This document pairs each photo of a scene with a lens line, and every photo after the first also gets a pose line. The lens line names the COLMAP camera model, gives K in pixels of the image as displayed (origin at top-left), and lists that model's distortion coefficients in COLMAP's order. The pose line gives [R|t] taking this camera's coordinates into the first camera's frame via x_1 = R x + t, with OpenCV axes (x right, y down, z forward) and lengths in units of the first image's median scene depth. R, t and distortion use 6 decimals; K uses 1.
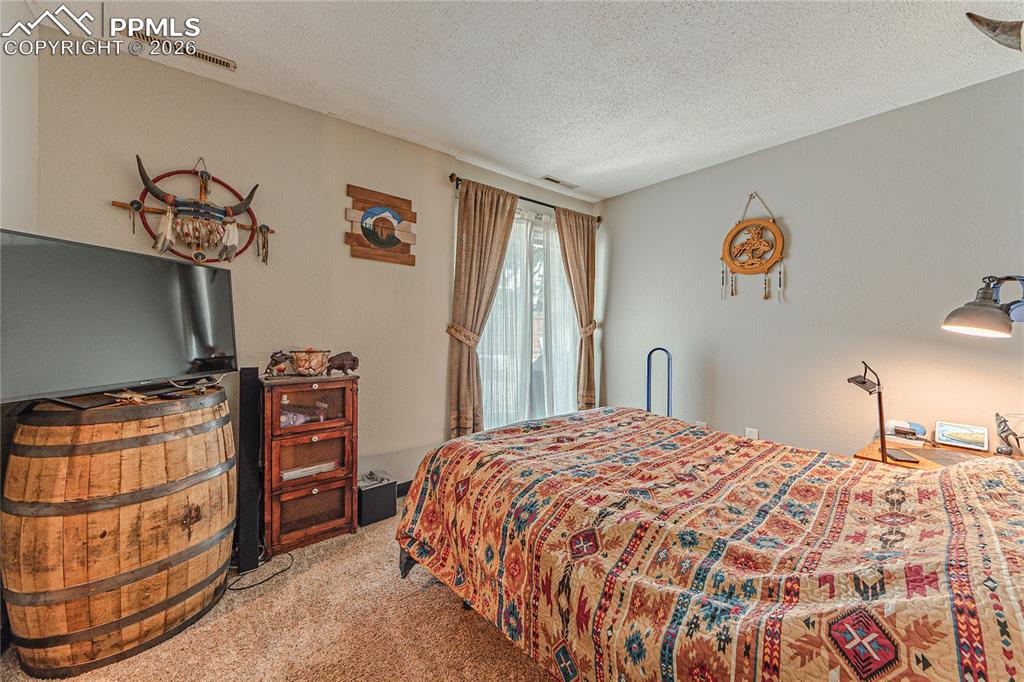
lens RADIAL K [[364.8, 0, 520.8], [0, 364.8, 334.1], [0, 0, 1]] dist [-0.004440, 0.000781]
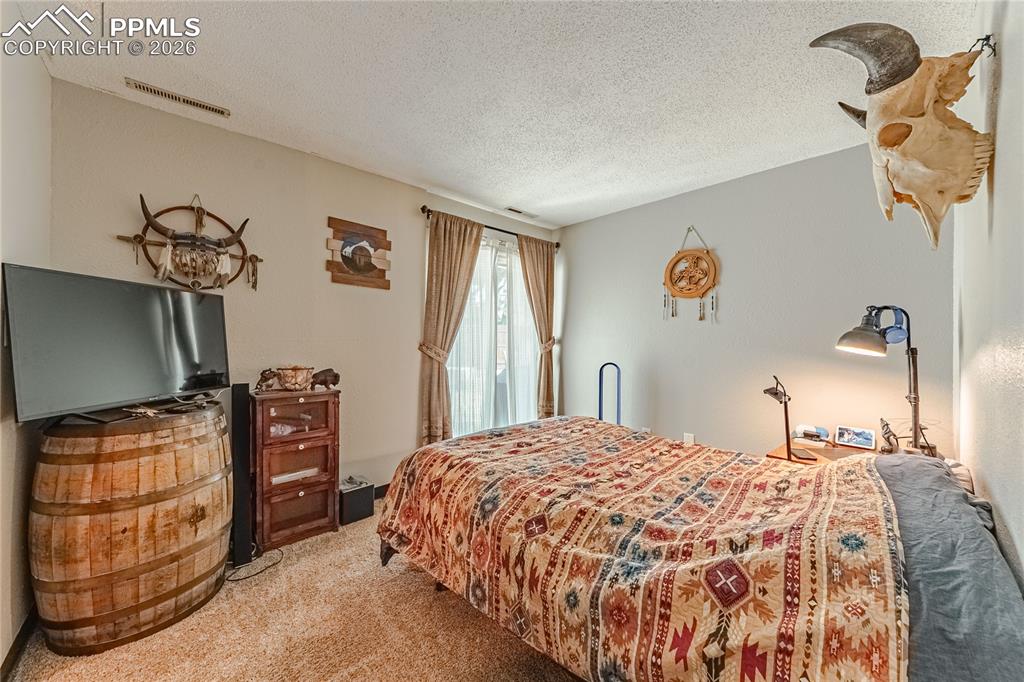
lens RADIAL K [[364.8, 0, 505.6], [0, 364.8, 344.3], [0, 0, 1]] dist [-0.004440, 0.000781]
pose [[0.998697, 0.000501, 0.051028, 0.004063], [-0.000668, 0.999995, 0.003247, -0.035094], [-0.051026, -0.003277, 0.998692, -0.163123]]
